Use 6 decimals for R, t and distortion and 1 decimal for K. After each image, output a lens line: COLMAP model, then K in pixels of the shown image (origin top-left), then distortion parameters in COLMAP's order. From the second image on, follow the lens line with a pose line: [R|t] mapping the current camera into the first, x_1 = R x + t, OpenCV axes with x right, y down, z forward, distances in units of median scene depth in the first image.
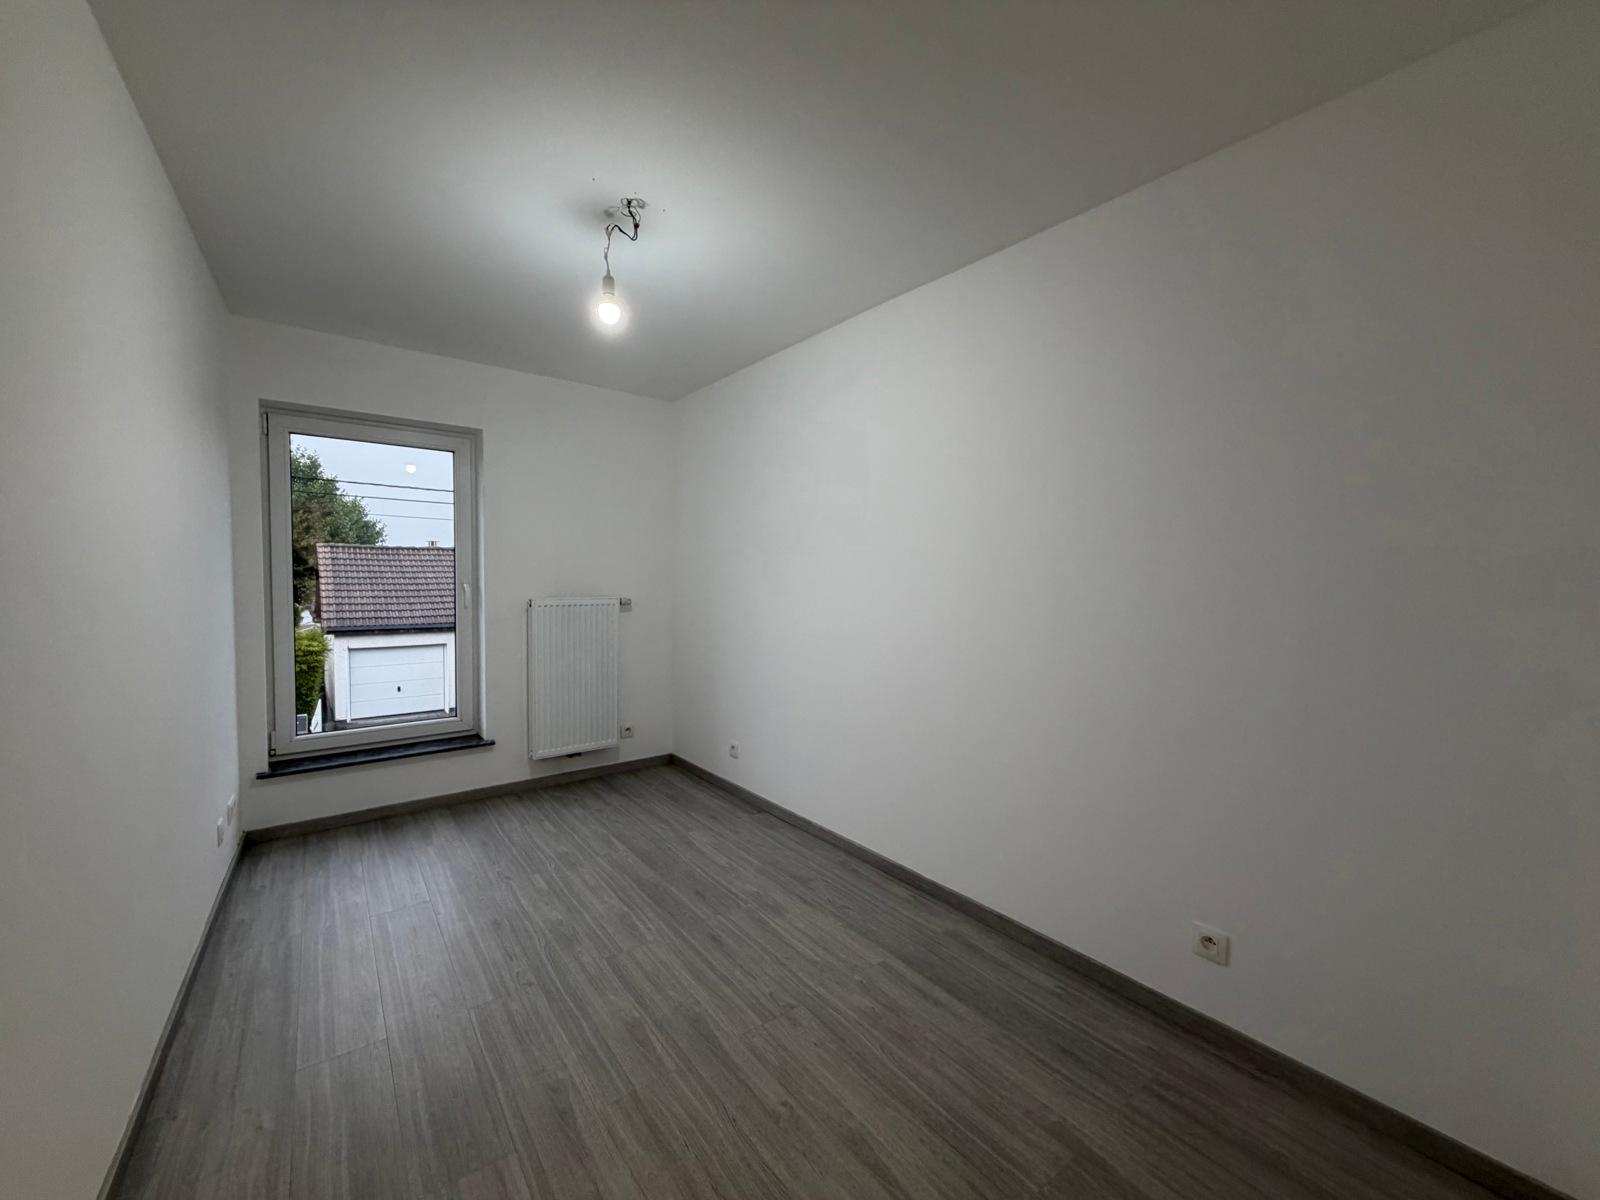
lens RADIAL K [[636.8, 0, 803.3], [0, 636.8, 611.4], [0, 0, 1]] dist [-0.002516, 0.000213]
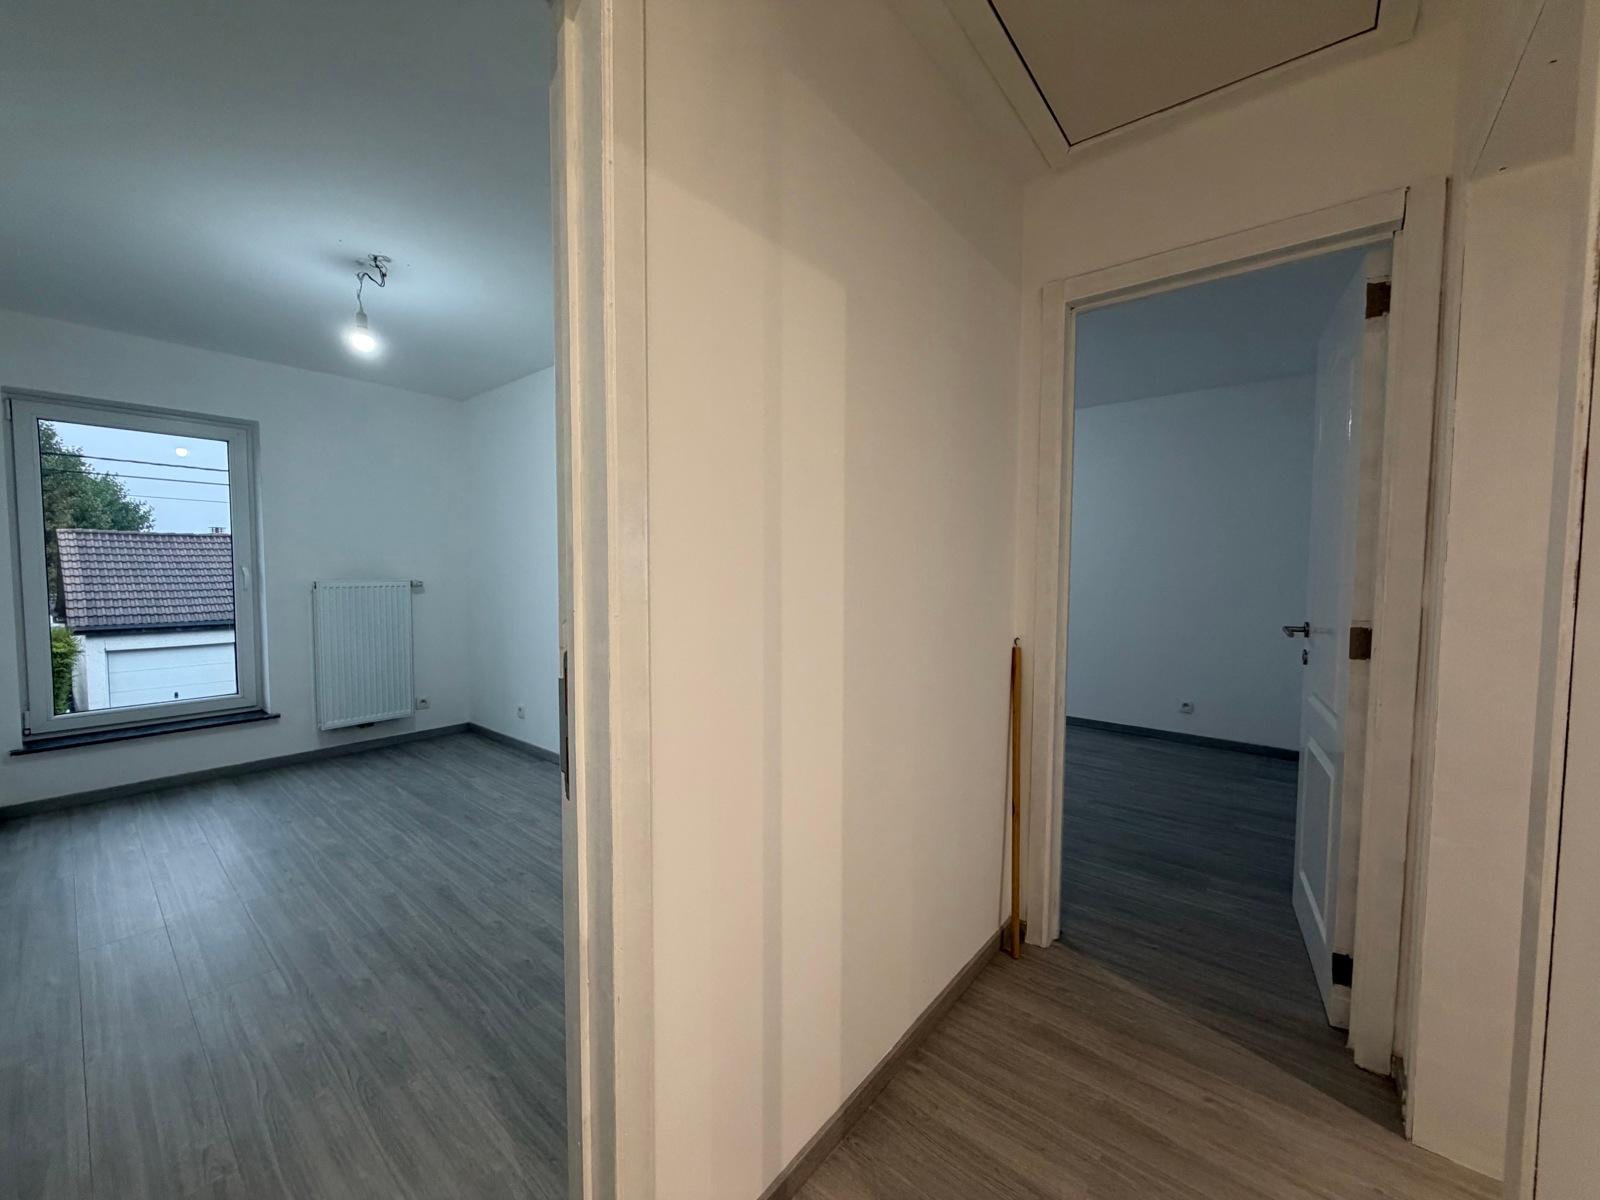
lens RADIAL K [[636.8, 0, 805.8], [0, 636.8, 609.2], [0, 0, 1]] dist [-0.002516, 0.000213]
pose [[0.976682, -0.018686, 0.213877, 0.167783], [0.016237, 0.999781, 0.013205, 0.030010], [-0.214077, -0.009424, 0.976771, -0.253803]]
